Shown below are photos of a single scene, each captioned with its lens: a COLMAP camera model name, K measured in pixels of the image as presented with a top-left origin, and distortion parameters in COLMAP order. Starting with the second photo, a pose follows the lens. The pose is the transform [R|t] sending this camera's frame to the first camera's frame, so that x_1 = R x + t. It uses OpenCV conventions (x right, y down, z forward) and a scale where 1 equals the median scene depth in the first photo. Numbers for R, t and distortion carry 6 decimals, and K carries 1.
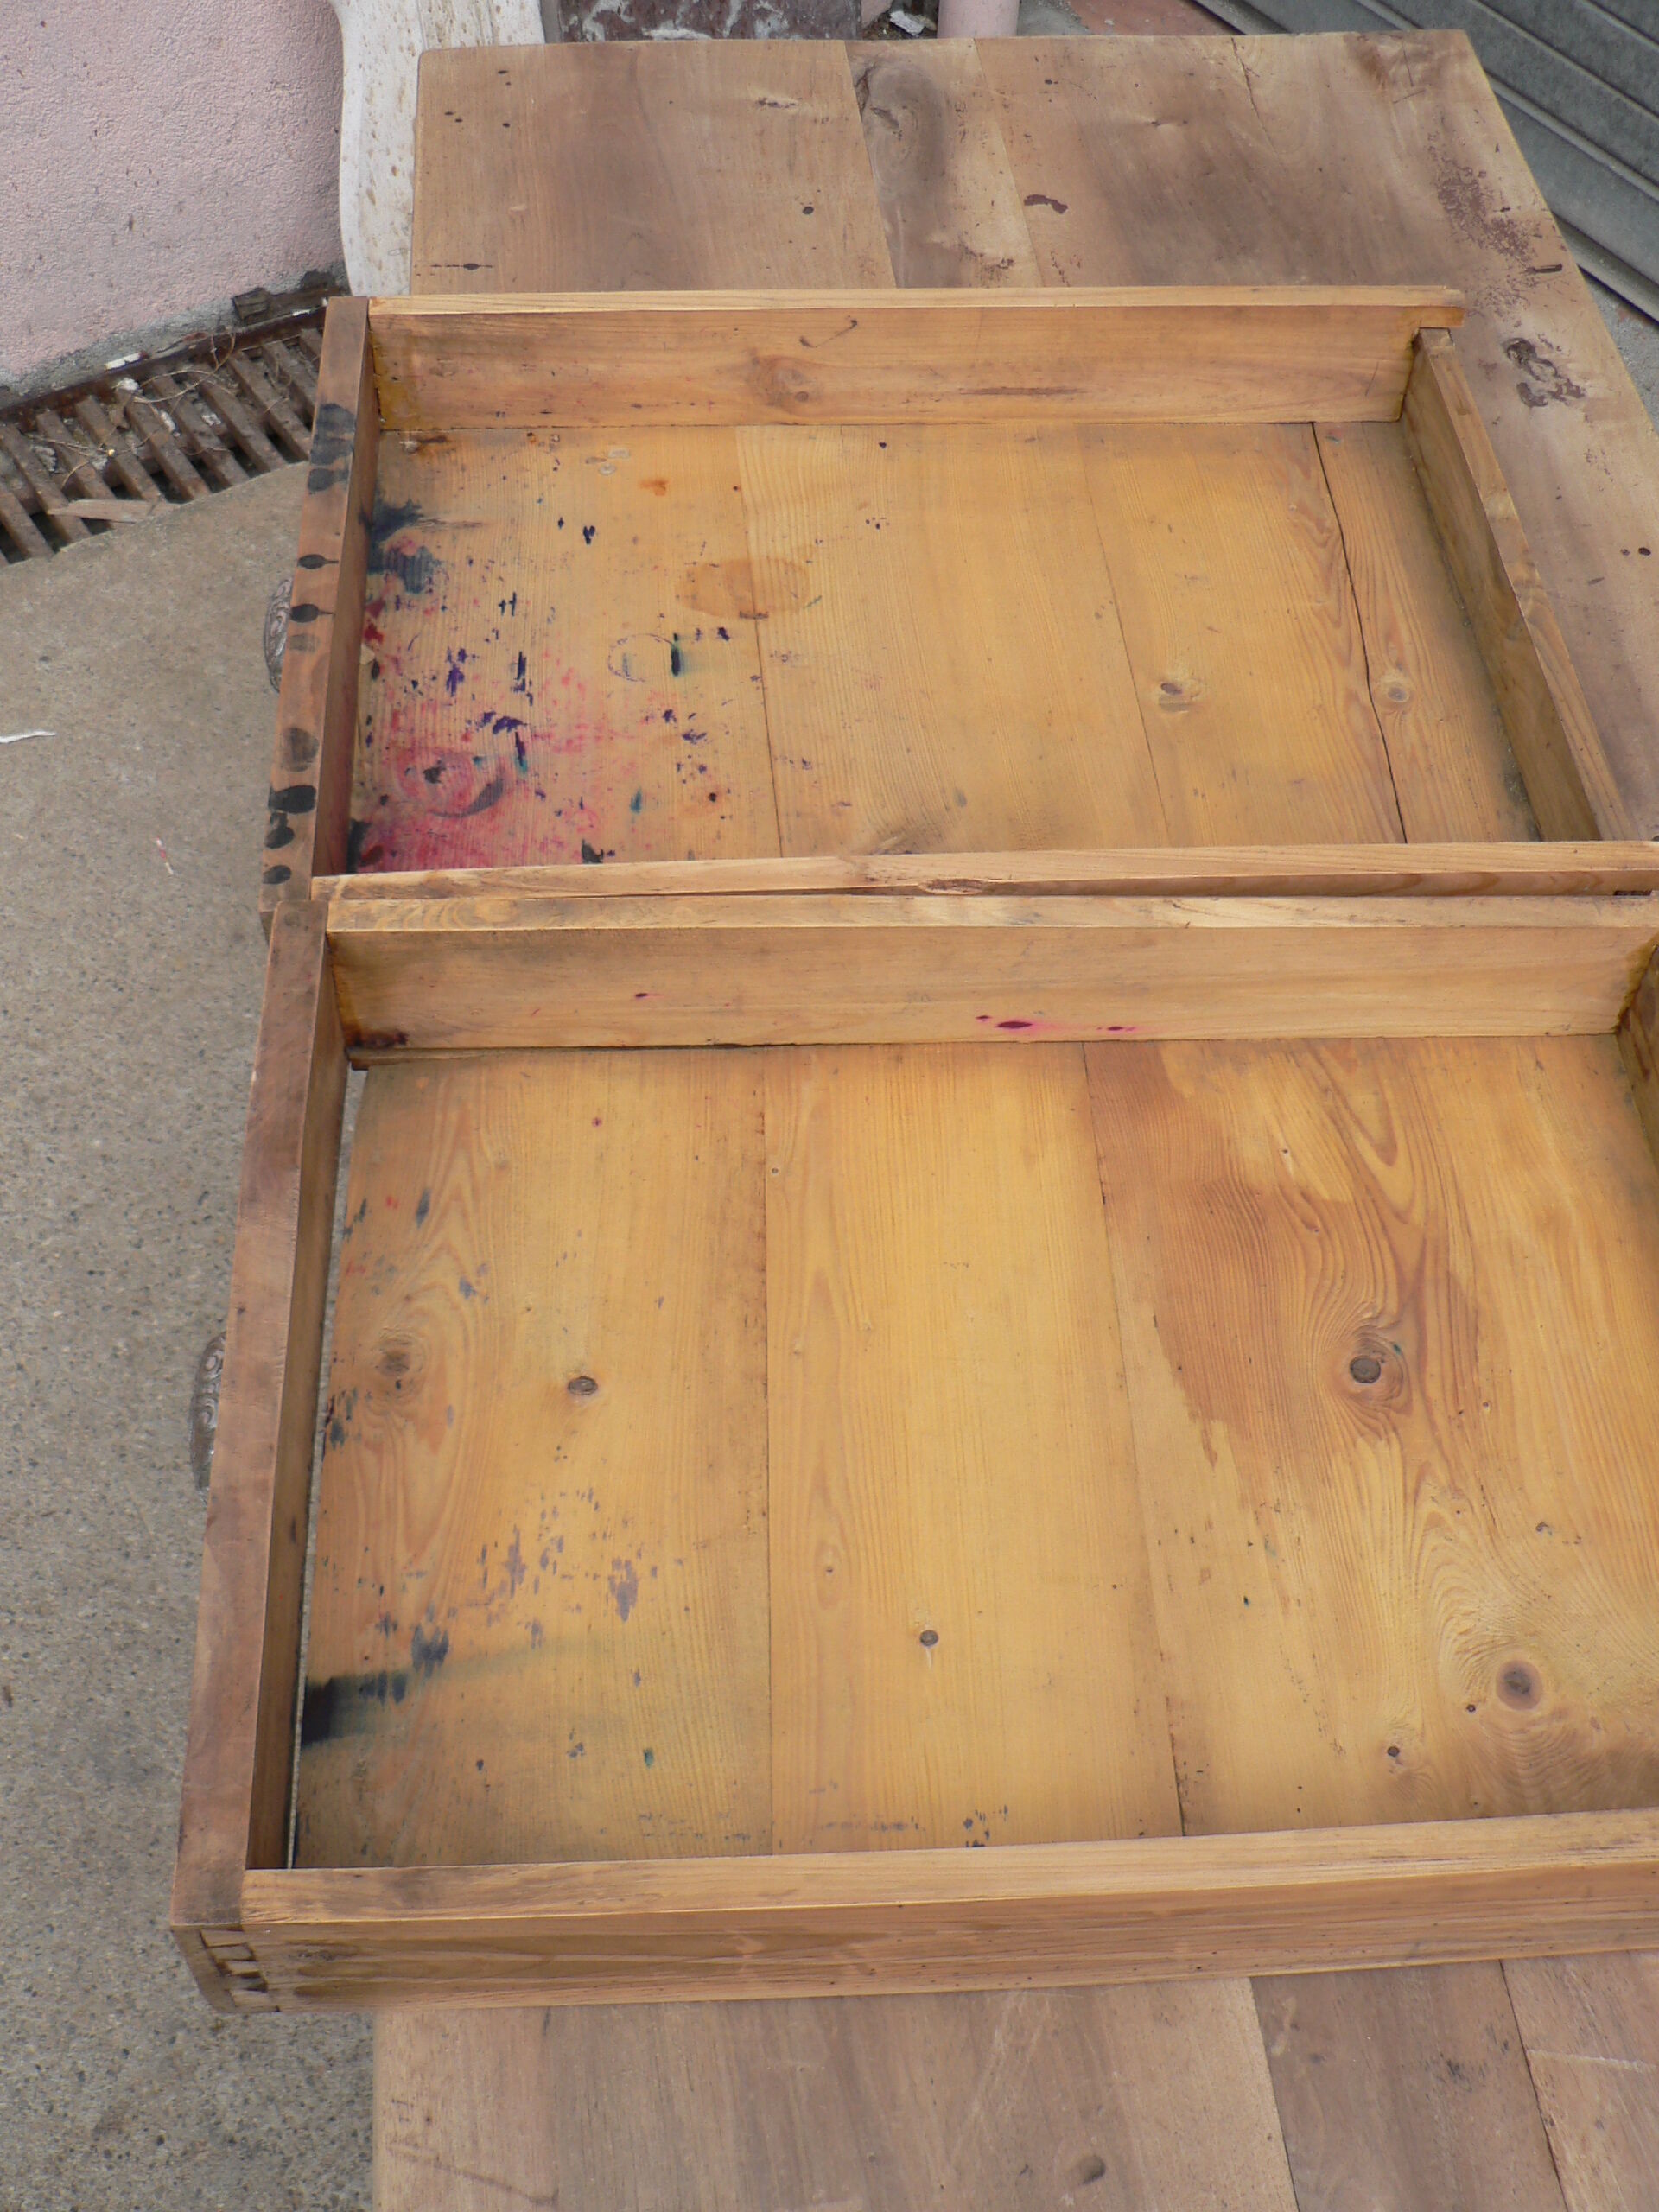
lens RADIAL K [[2414.8, 0, 887.1], [0, 2414.8, 1128.5], [0, 0, 1]] dist [-0.120130, 0.000000]
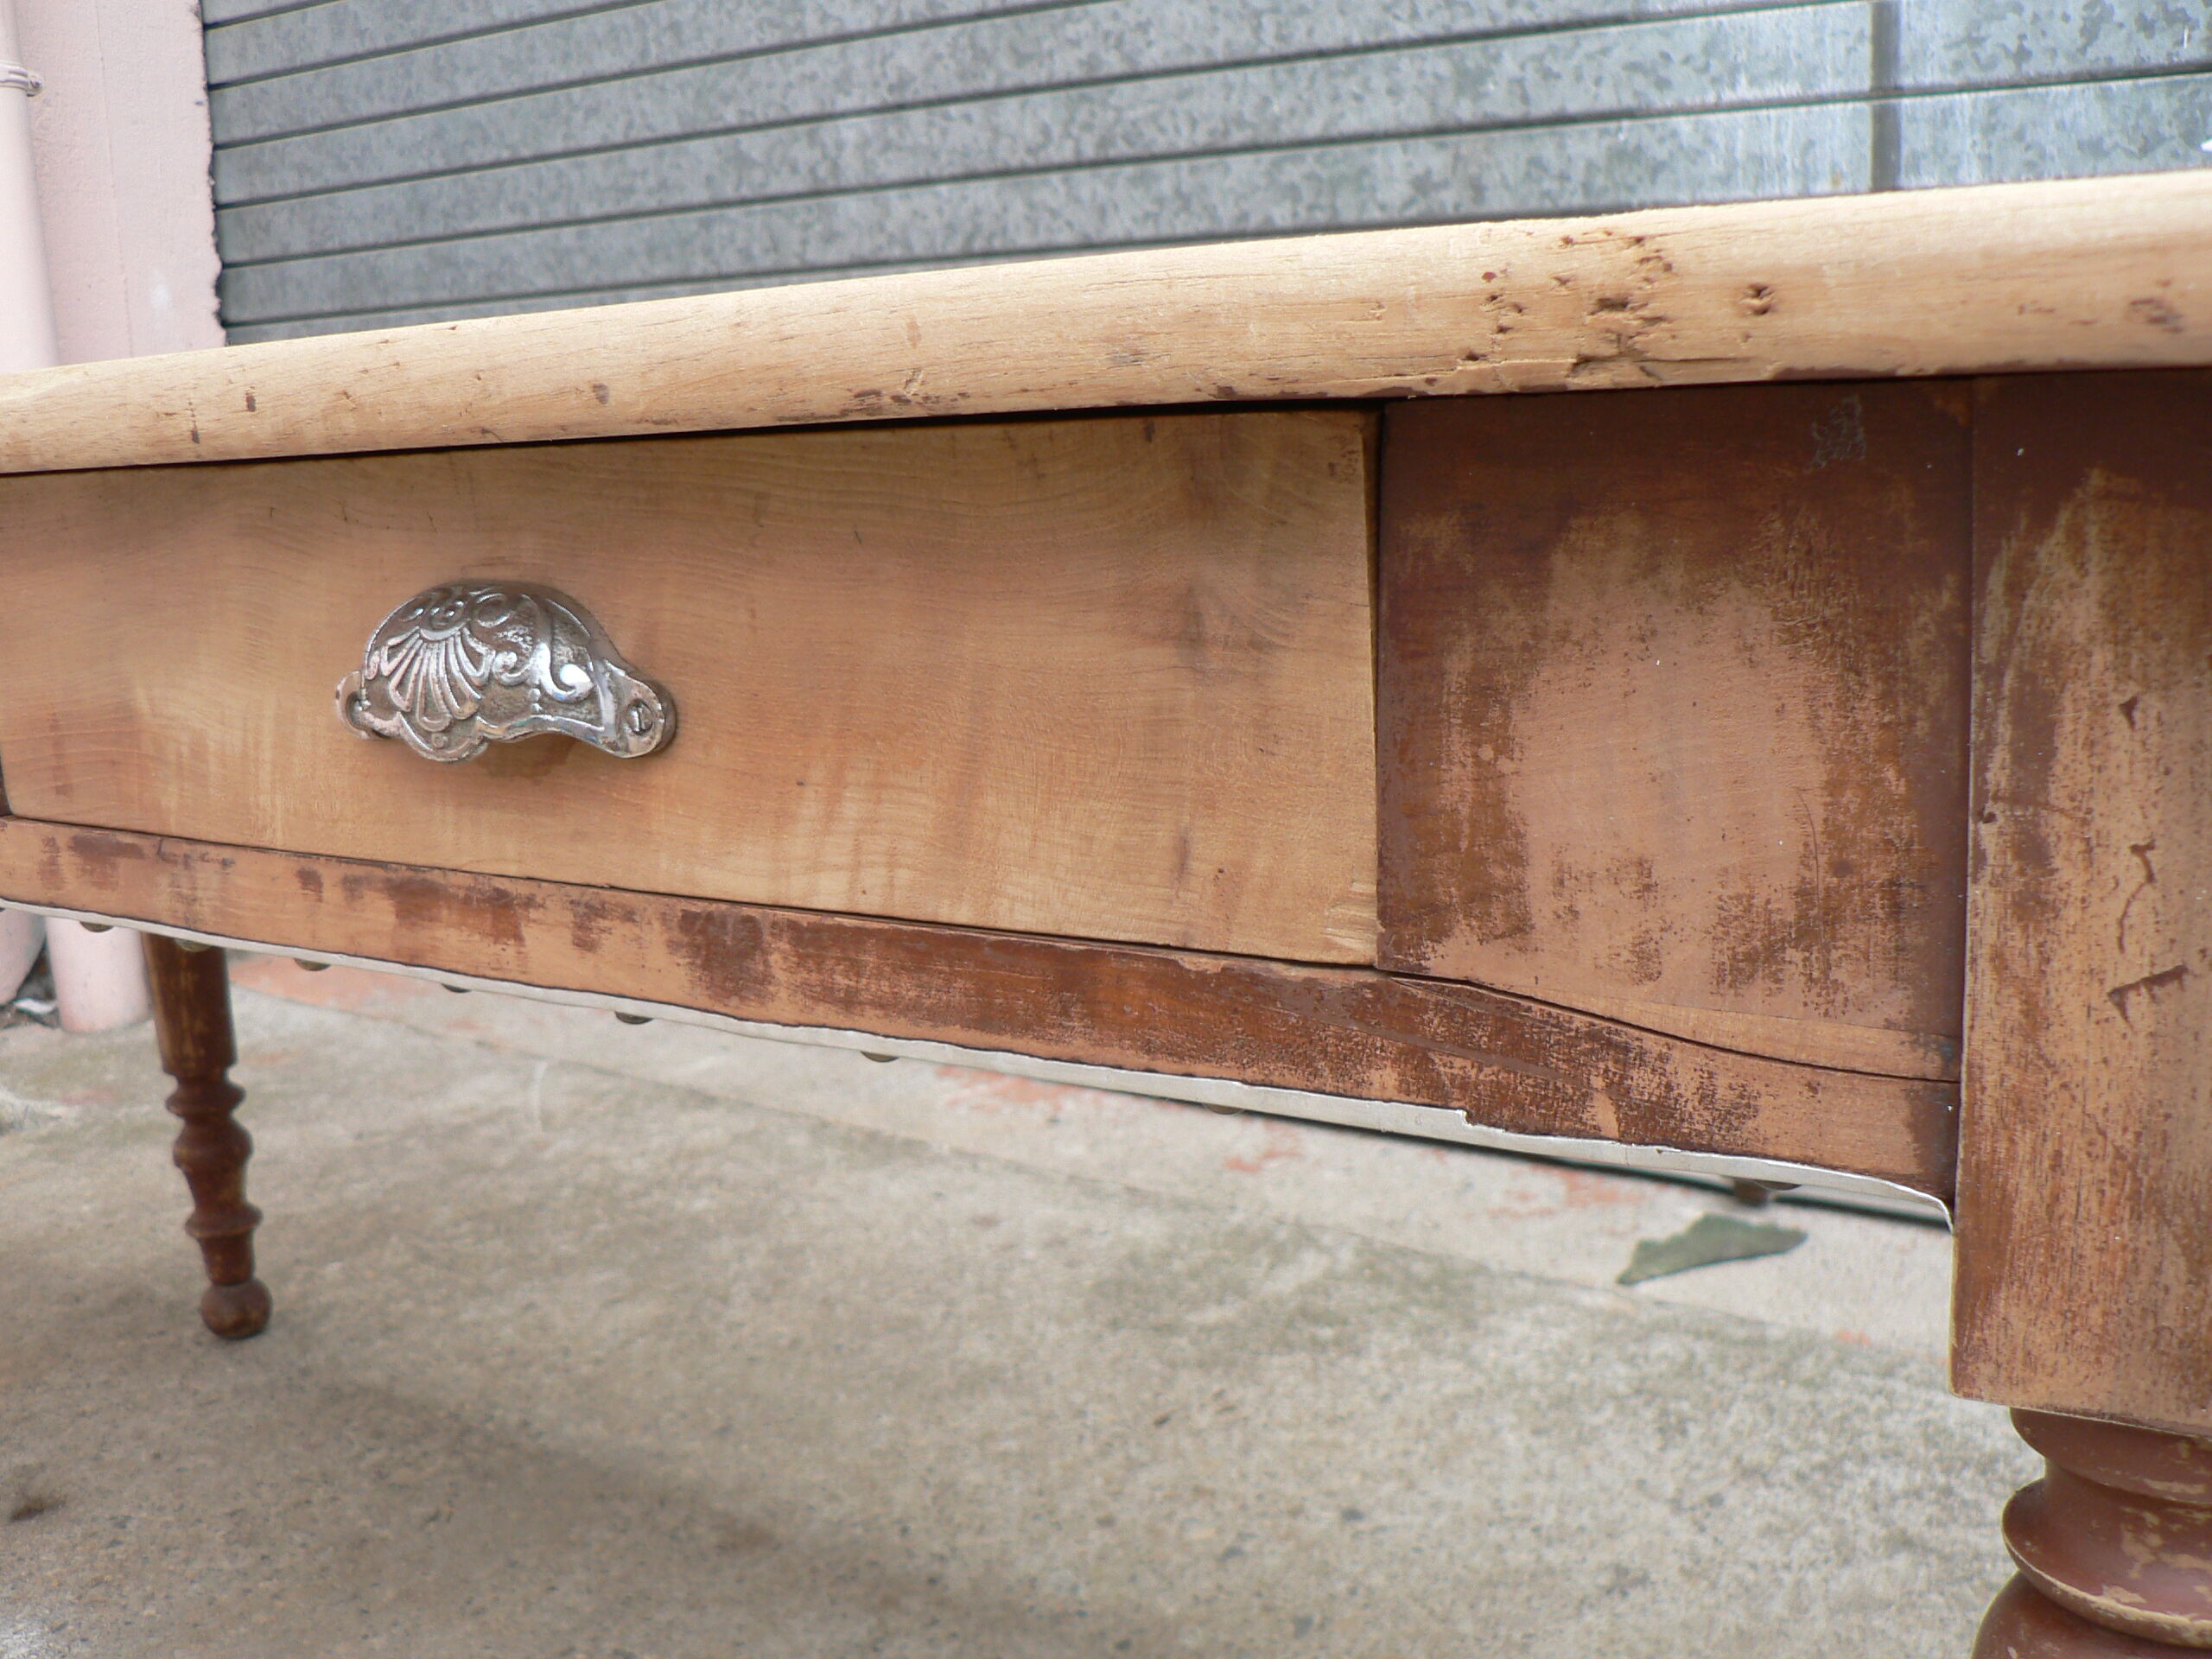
lens RADIAL K [[2414.8, 0, 1104.6], [0, 2414.8, 815.5], [0, 0, 1]] dist [-0.120130, 0.000000]
pose [[0.944413, -0.167796, 0.282716, 0.181428], [0.314318, 0.712930, -0.626845, 0.220483], [-0.096375, 0.680863, 0.726042, 0.268060]]
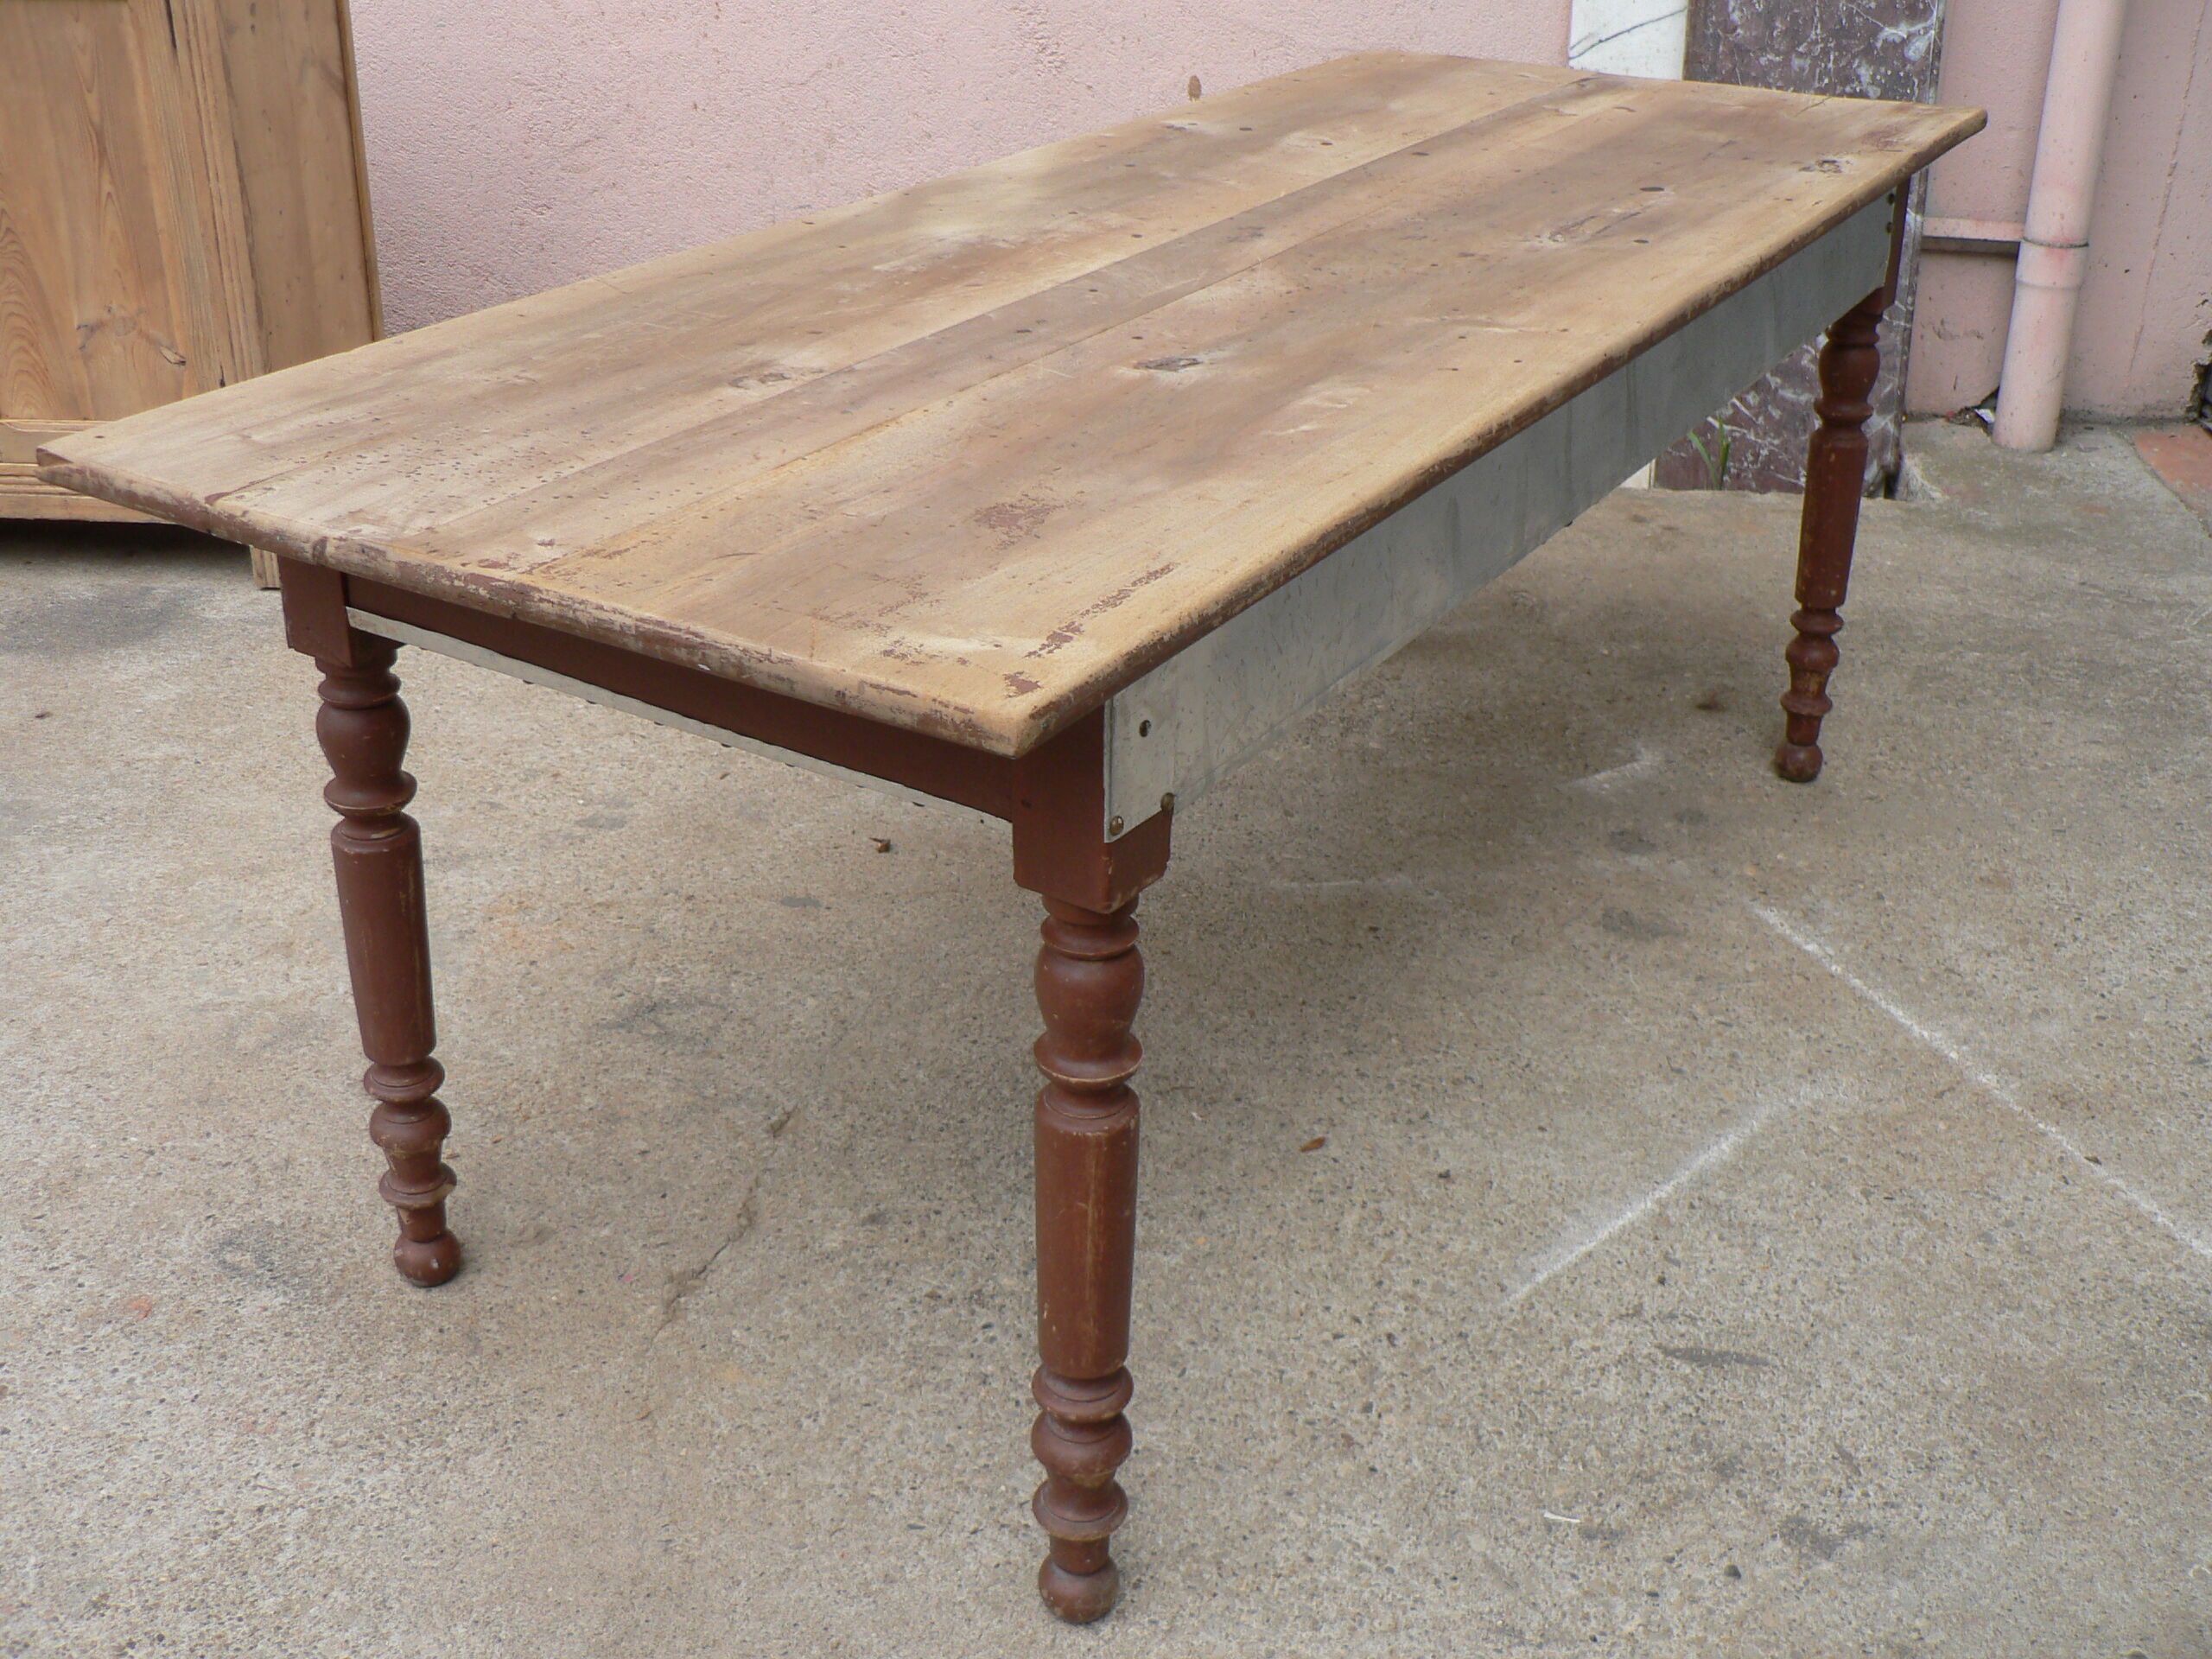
lens RADIAL K [[2414.8, 0, 1121.3], [0, 2414.8, 821.3], [0, 0, 1]] dist [-0.120130, 0.000000]
pose [[0.787331, 0.230066, -0.571995, 0.498975], [-0.471322, 0.822692, -0.317857, 0.416246], [0.397448, 0.519853, 0.756167, -0.080191]]
